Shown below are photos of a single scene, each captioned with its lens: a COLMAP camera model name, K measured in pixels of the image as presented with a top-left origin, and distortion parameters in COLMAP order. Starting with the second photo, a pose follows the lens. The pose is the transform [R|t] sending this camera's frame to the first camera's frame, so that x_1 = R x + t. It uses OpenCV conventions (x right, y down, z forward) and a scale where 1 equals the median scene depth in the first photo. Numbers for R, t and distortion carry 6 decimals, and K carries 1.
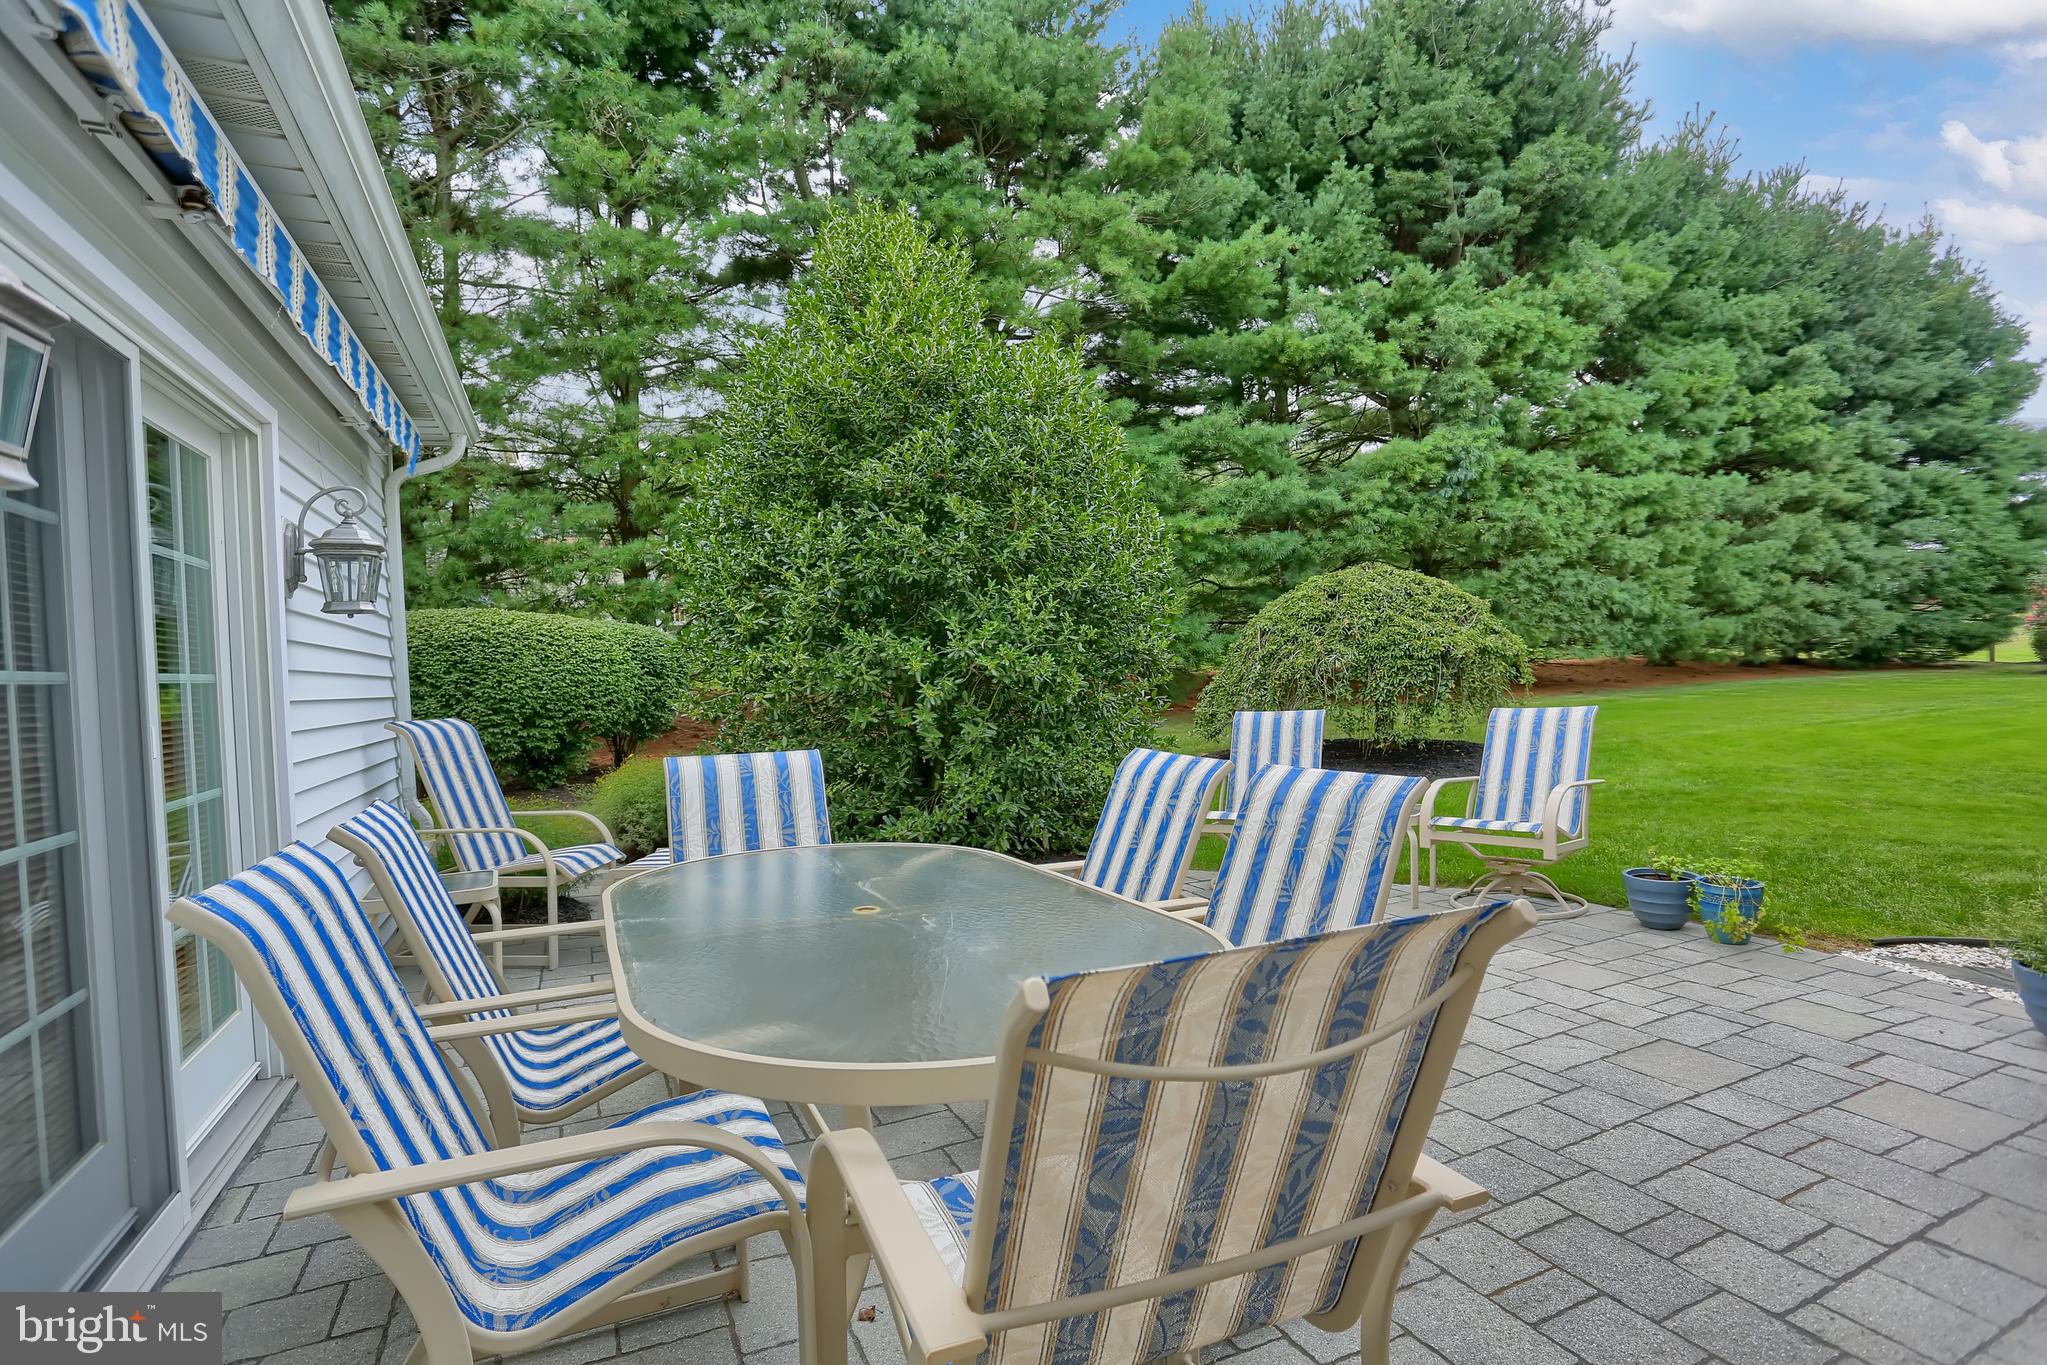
lens RADIAL K [[1016.2, 0, 1023.5], [0, 1016.2, 682.5], [0, 0, 1]] dist [-0.002213, -0.000100]
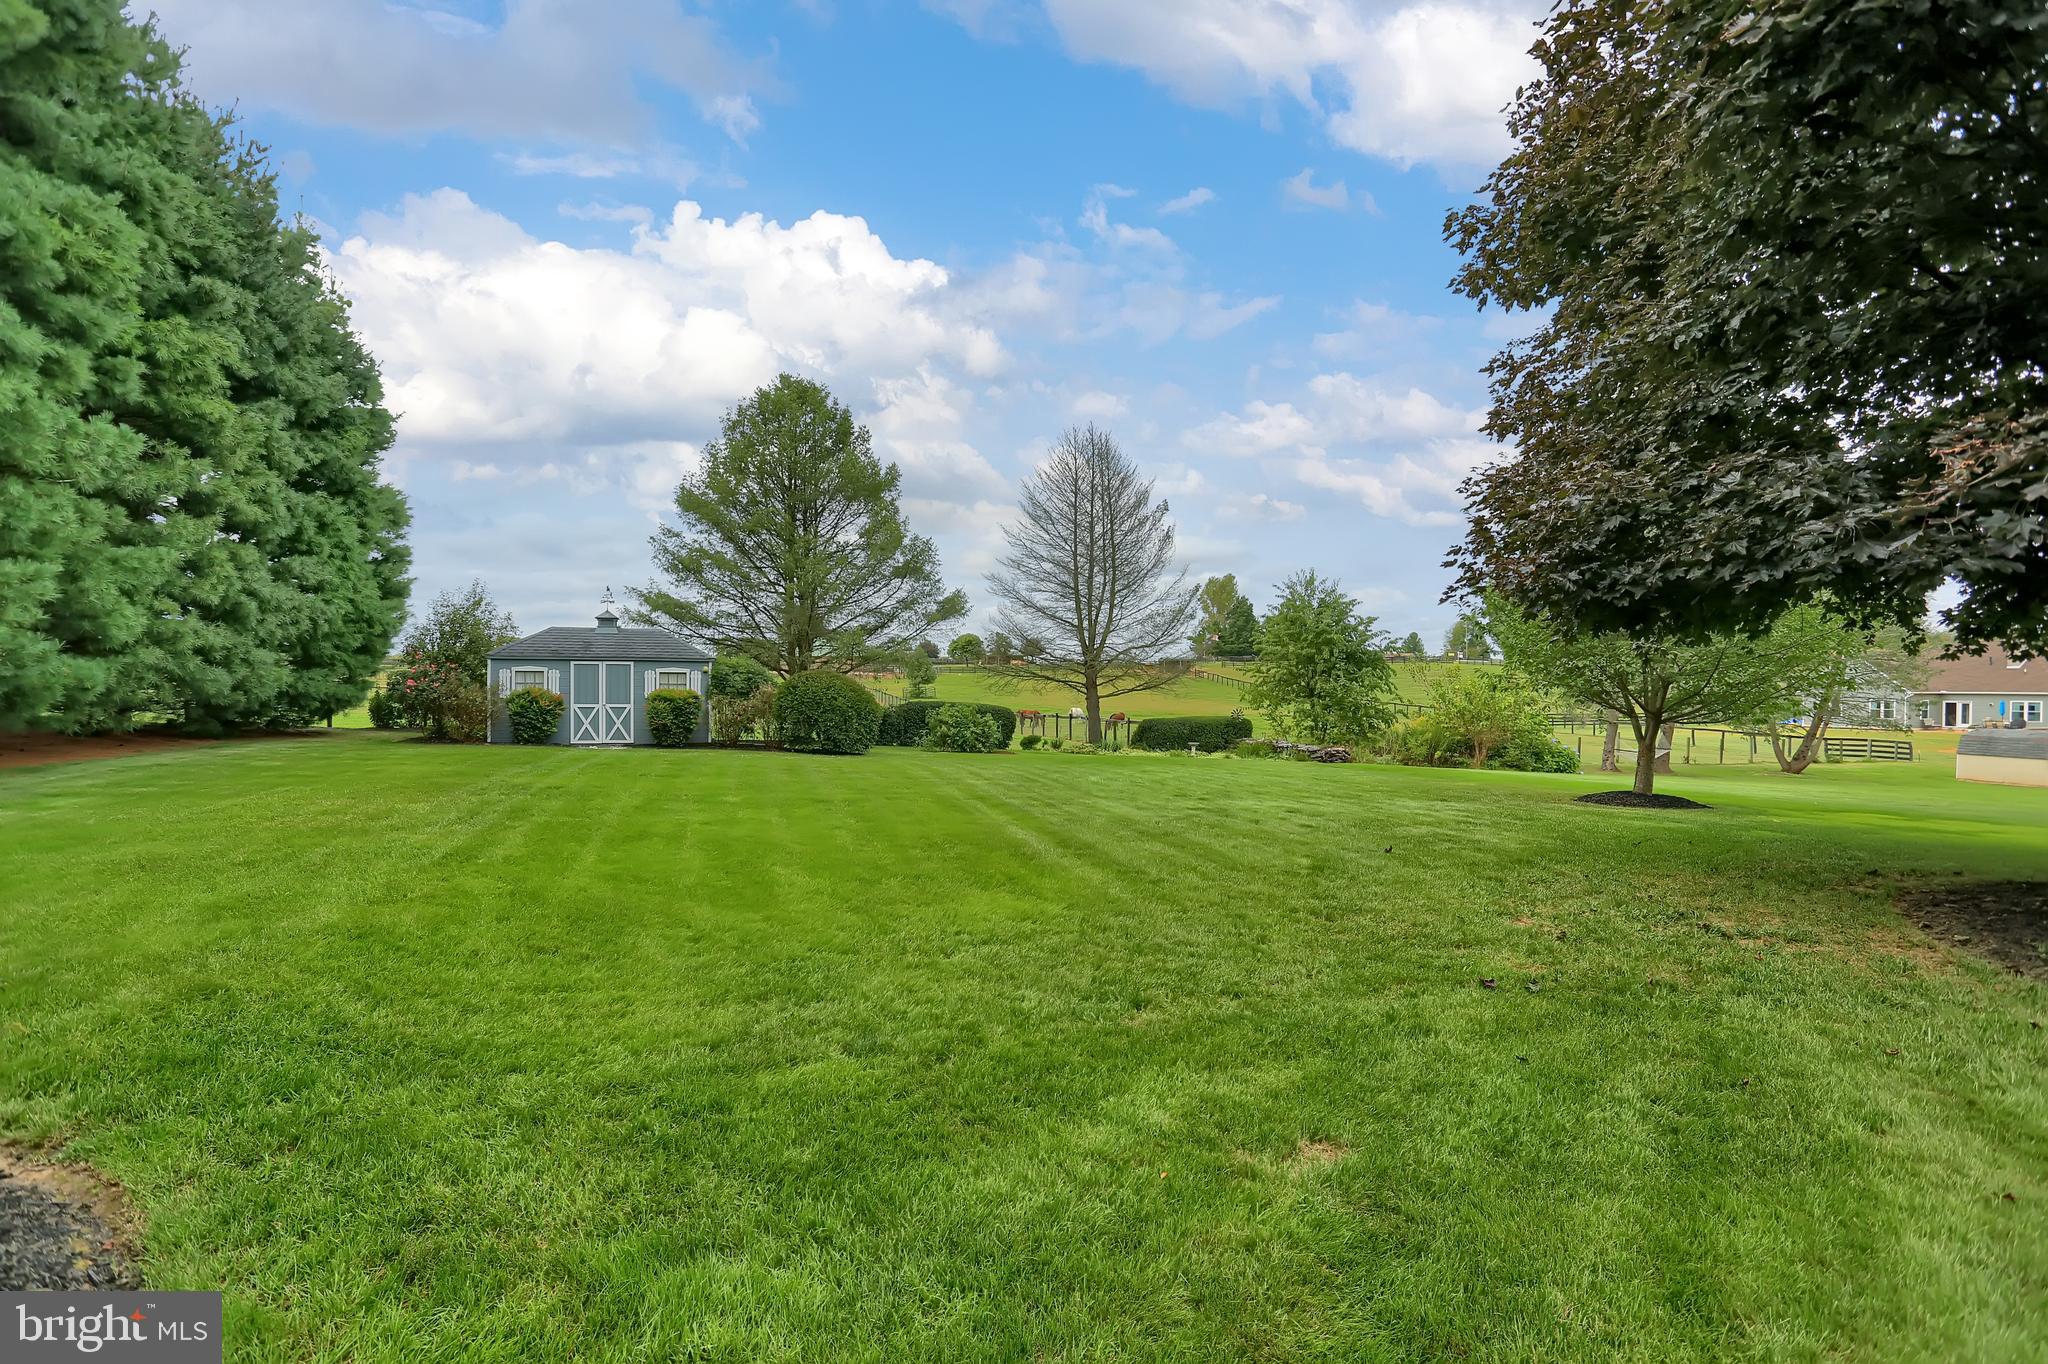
lens RADIAL K [[1016.7, 0, 1024.0], [0, 1016.7, 682.0], [0, 0, 1]] dist [-0.002213, -0.000100]
pose [[0.118213, 0.041944, 0.992102, 0.144002], [0.018309, 0.998846, -0.044411, -0.012627], [-0.992819, 0.023415, 0.117308, 0.347768]]
